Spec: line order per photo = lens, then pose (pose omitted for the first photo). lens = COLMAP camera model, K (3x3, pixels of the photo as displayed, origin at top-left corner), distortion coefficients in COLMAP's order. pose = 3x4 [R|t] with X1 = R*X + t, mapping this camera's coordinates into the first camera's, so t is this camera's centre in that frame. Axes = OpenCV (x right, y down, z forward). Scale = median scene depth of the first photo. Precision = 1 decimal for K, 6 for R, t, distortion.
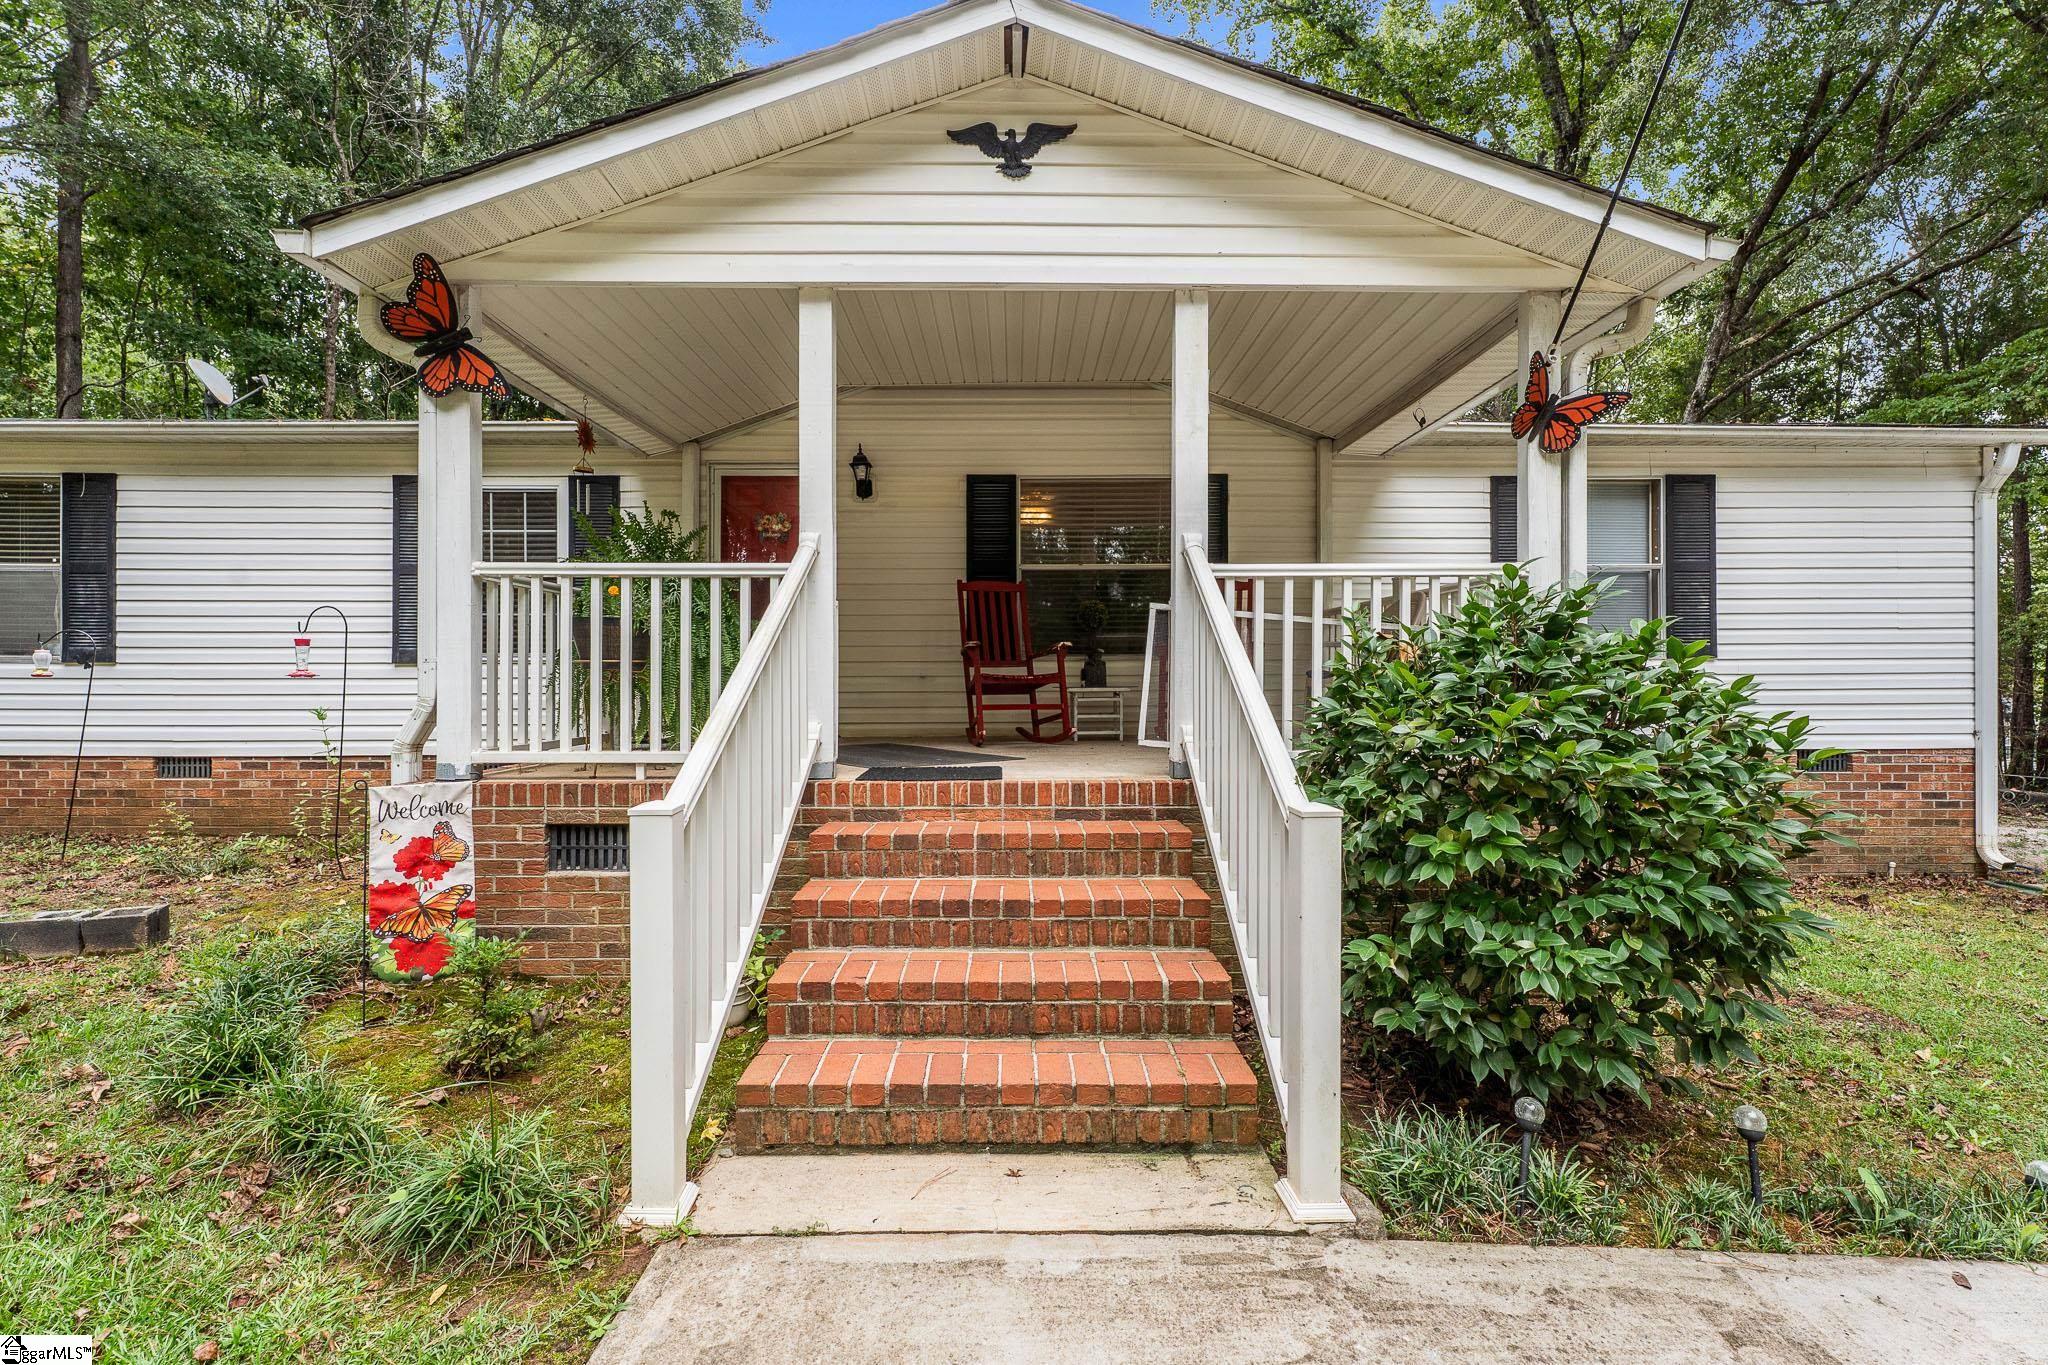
lens RADIAL K [[912.9, 0, 1031.6], [0, 912.9, 681.5], [0, 0, 1]] dist [0.003406, -0.001954]
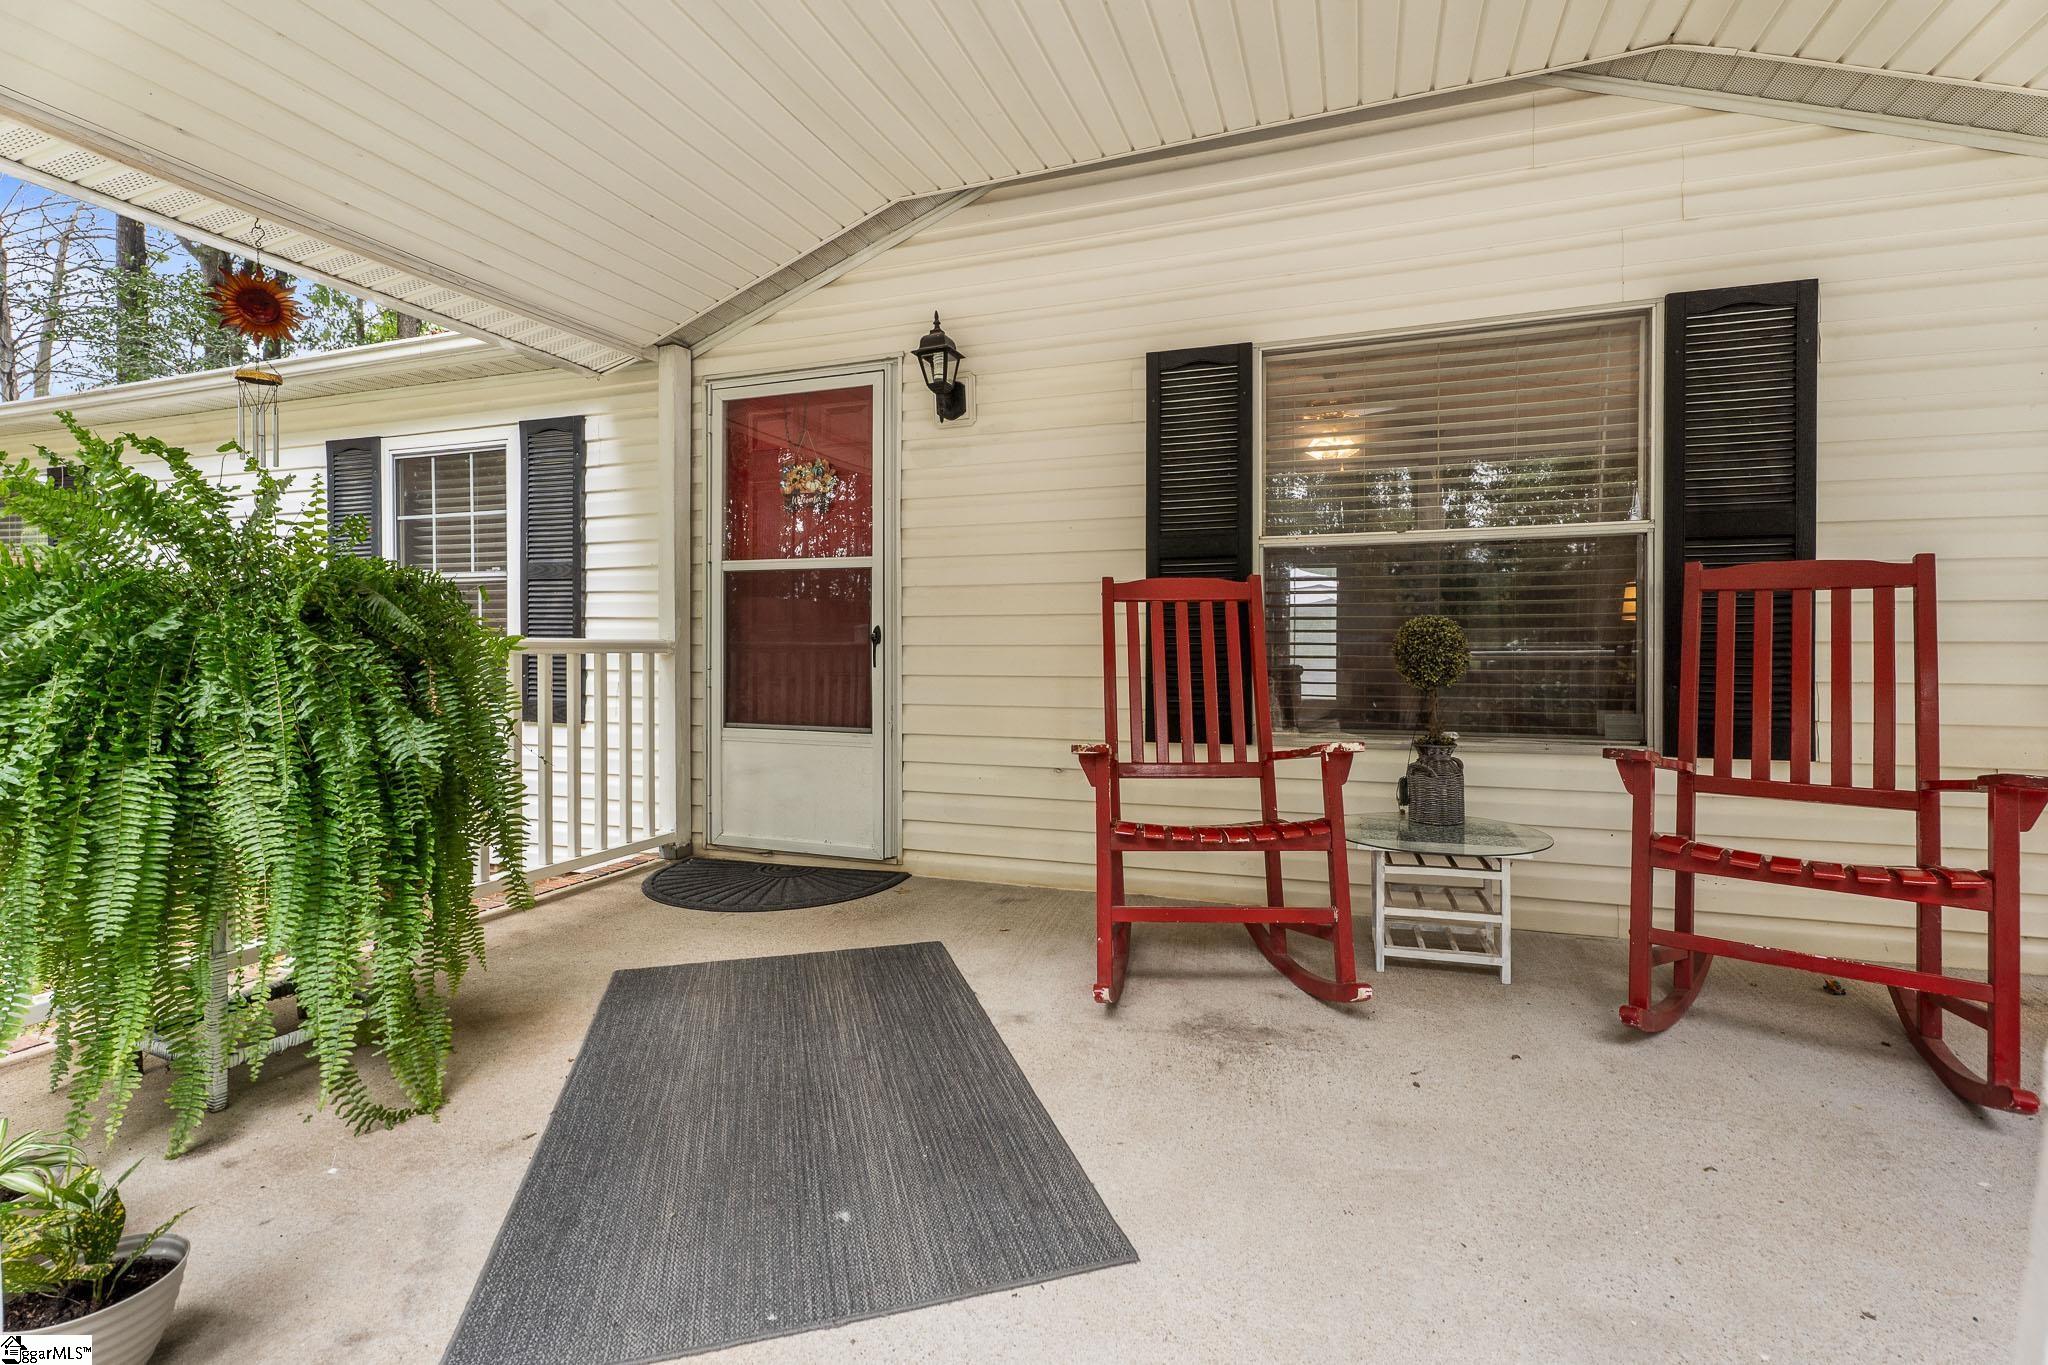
lens RADIAL K [[912.9, 0, 1063.8], [0, 912.9, 629.2], [0, 0, 1]] dist [0.003406, -0.001954]
pose [[0.944657, -0.004608, -0.328027, 0.075909], [0.007729, 0.999936, 0.008211, -0.145992], [0.327968, -0.010292, 0.944633, 0.900639]]
